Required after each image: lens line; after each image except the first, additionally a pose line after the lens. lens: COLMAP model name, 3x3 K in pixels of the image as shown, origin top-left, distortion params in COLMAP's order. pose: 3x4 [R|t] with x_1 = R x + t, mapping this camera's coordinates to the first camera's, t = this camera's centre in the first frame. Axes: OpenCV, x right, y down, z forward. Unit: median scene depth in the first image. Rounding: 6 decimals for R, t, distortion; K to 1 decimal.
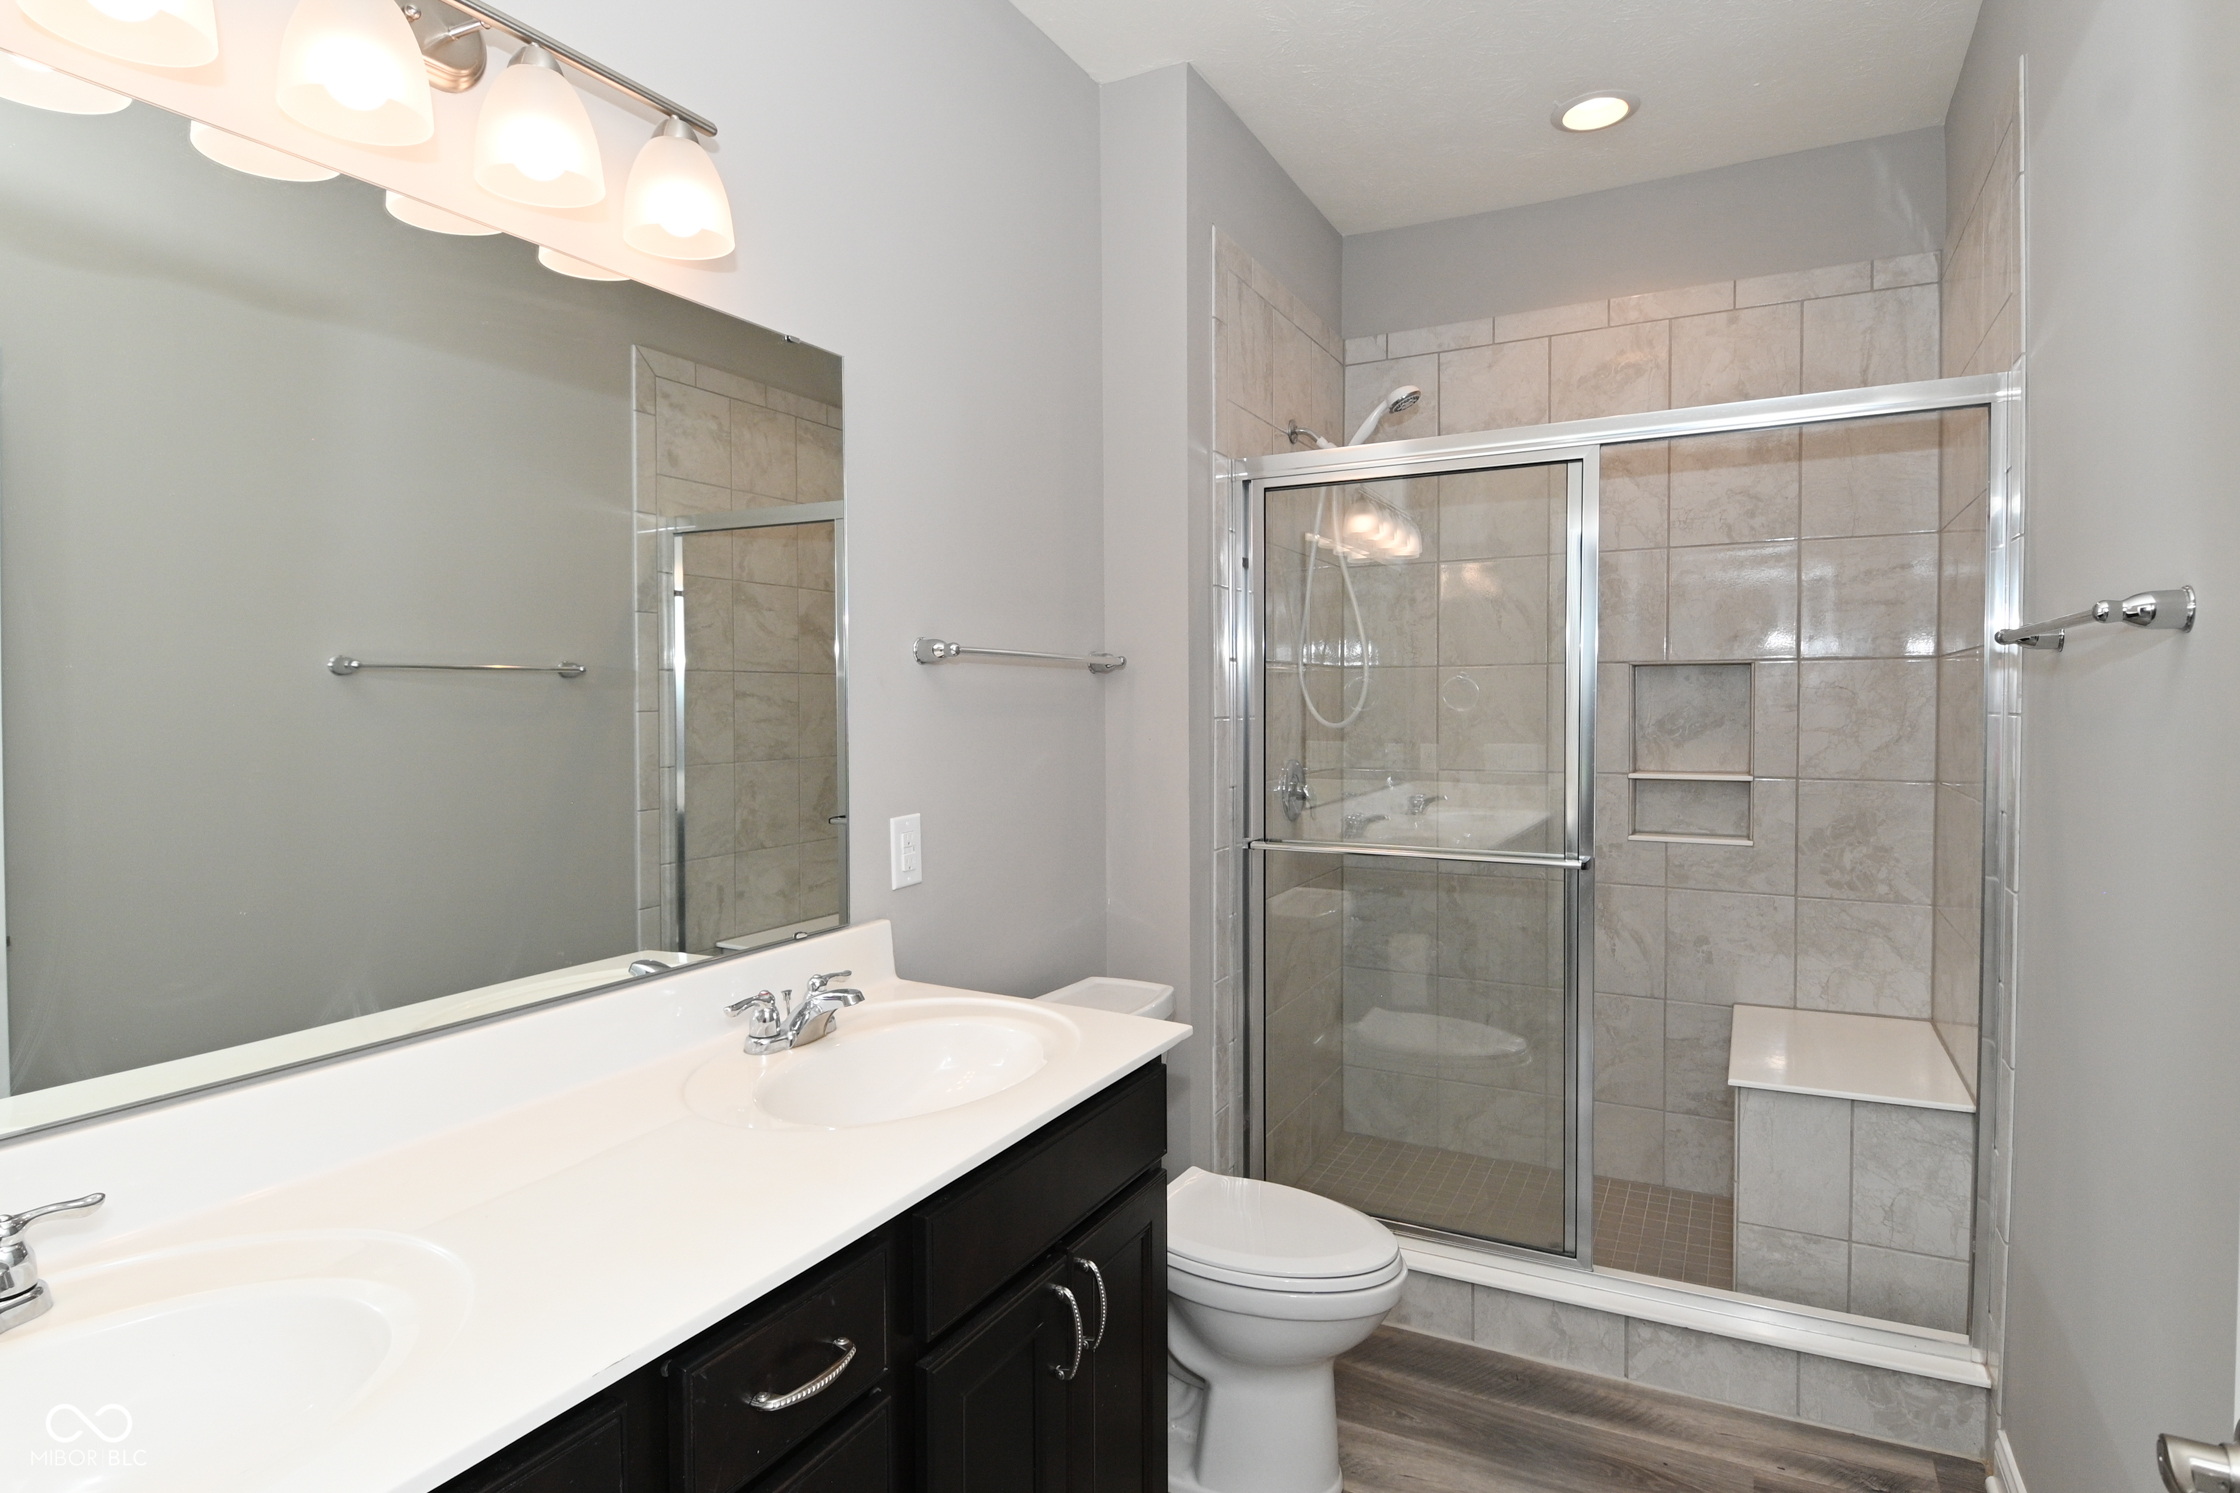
lens RADIAL K [[1187.0, 0, 1122.2], [0, 1187.0, 729.7], [0, 0, 1]] dist [0.017598, -0.028857]
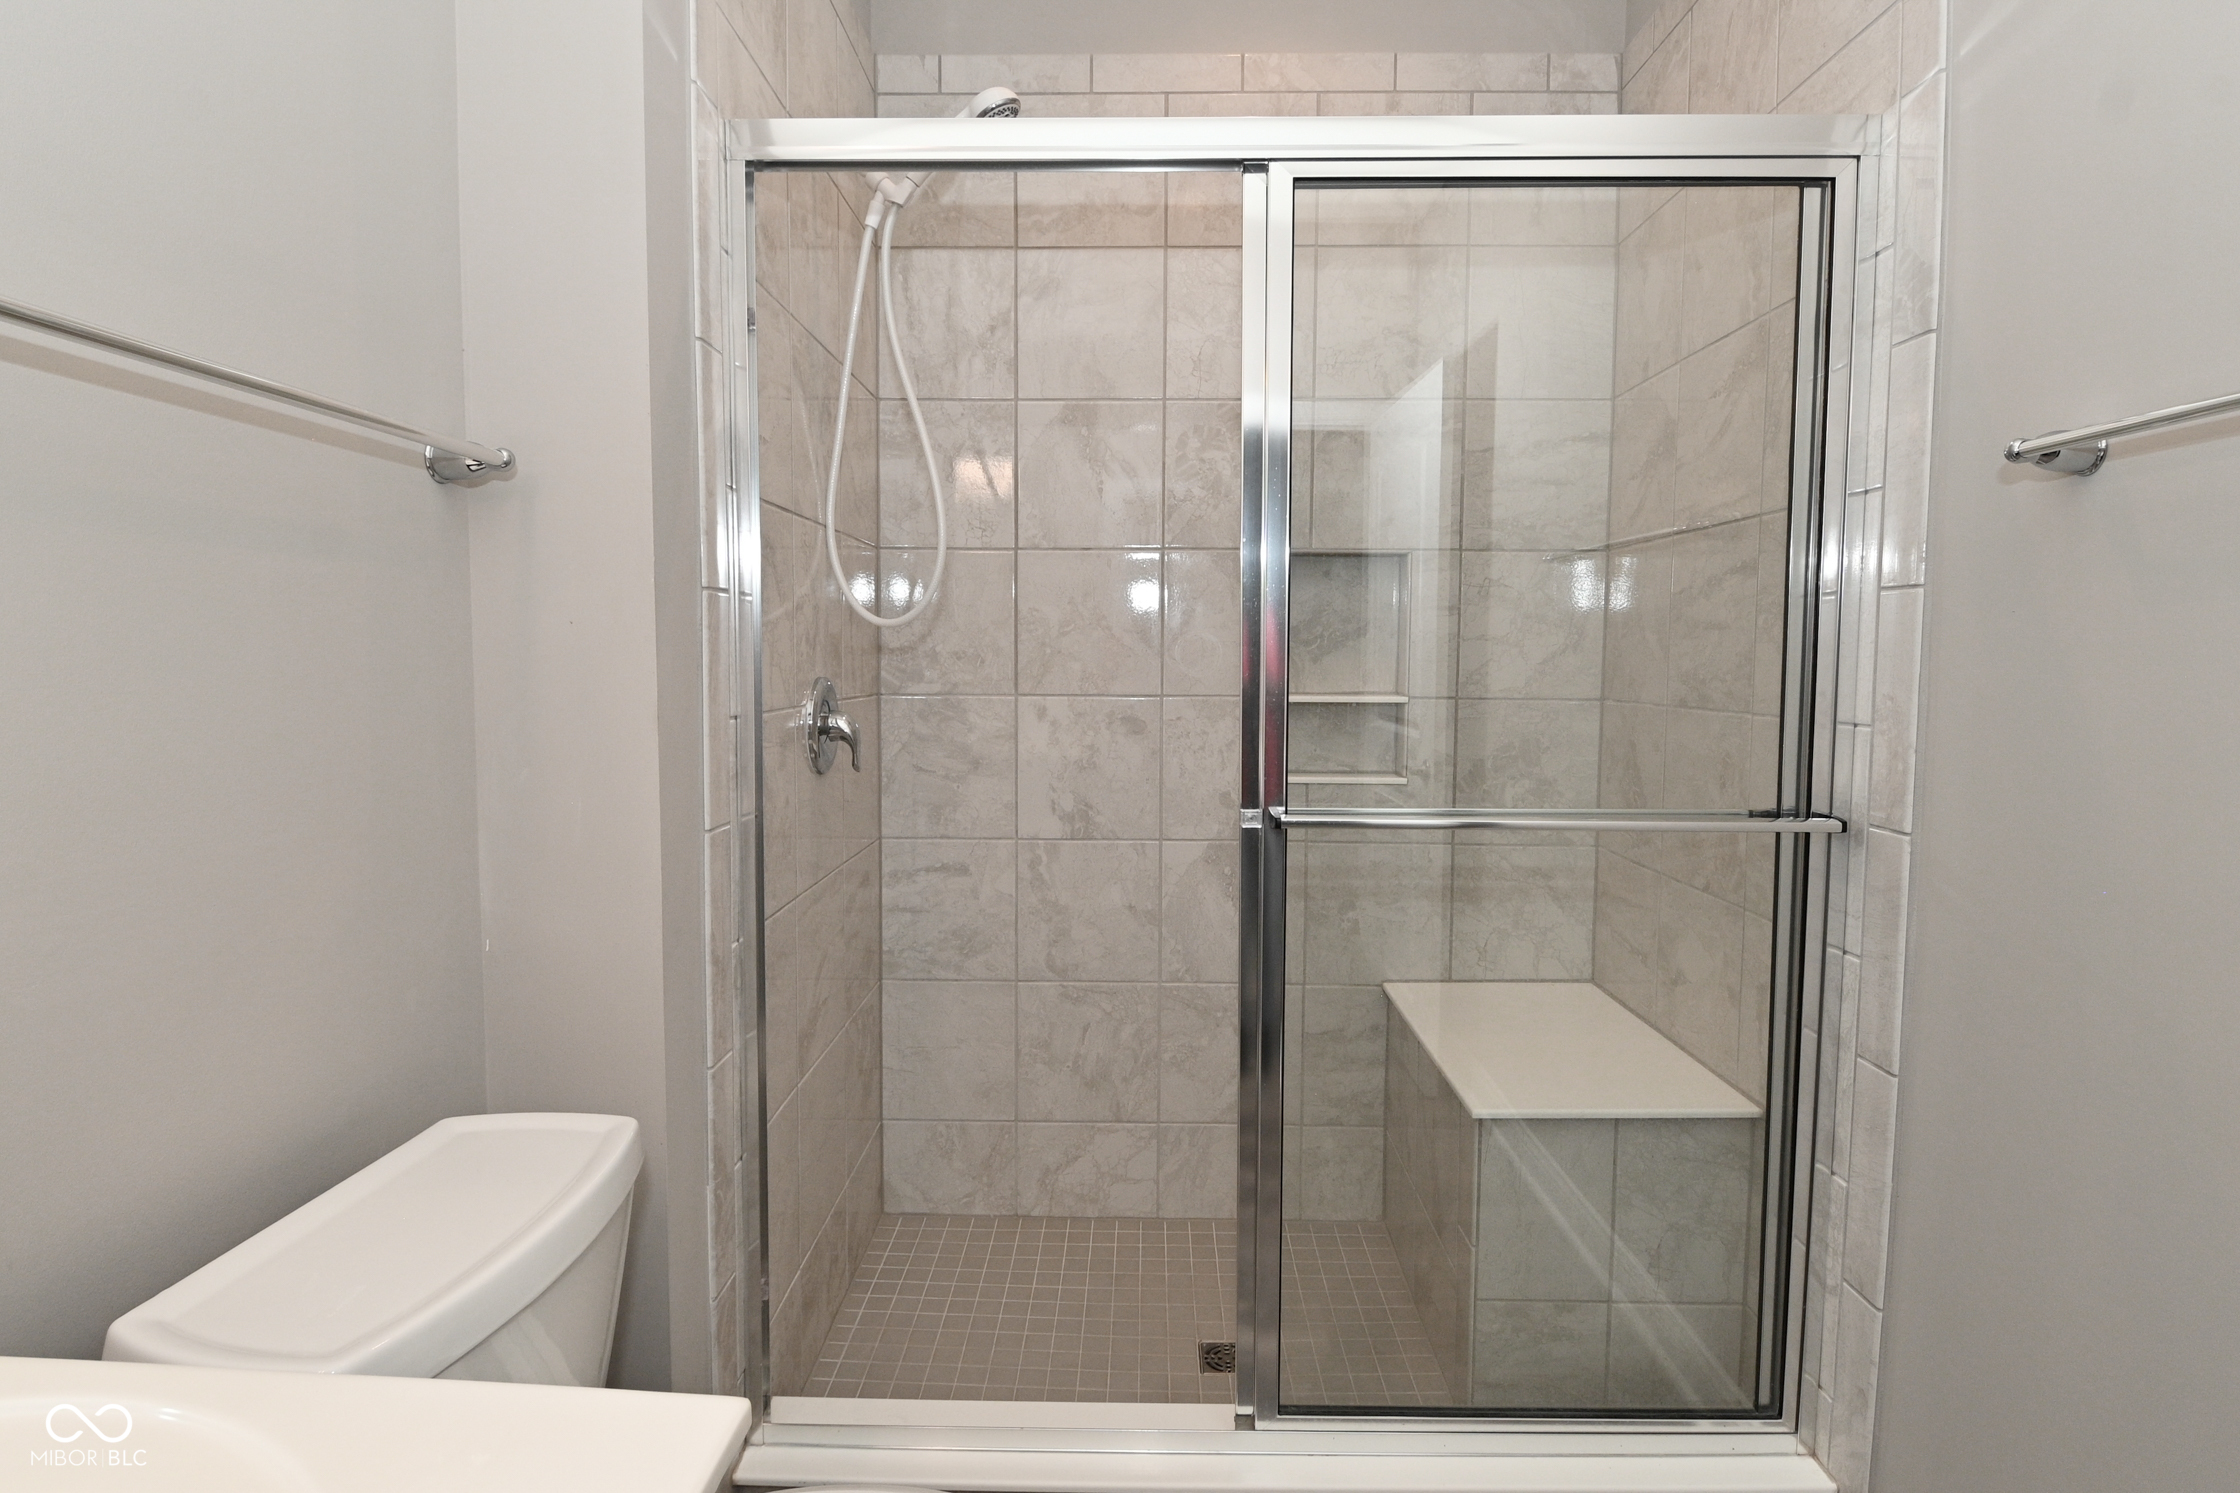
lens RADIAL K [[1126.1, 0, 1101.4], [0, 1126.1, 738.4], [0, 0, 1]] dist [0.014398, -0.025864]
pose [[0.892265, -0.020440, 0.451050, 0.006934], [0.000020, 0.998977, 0.045229, 0.032907], [-0.451513, -0.040347, 0.891352, 0.421252]]
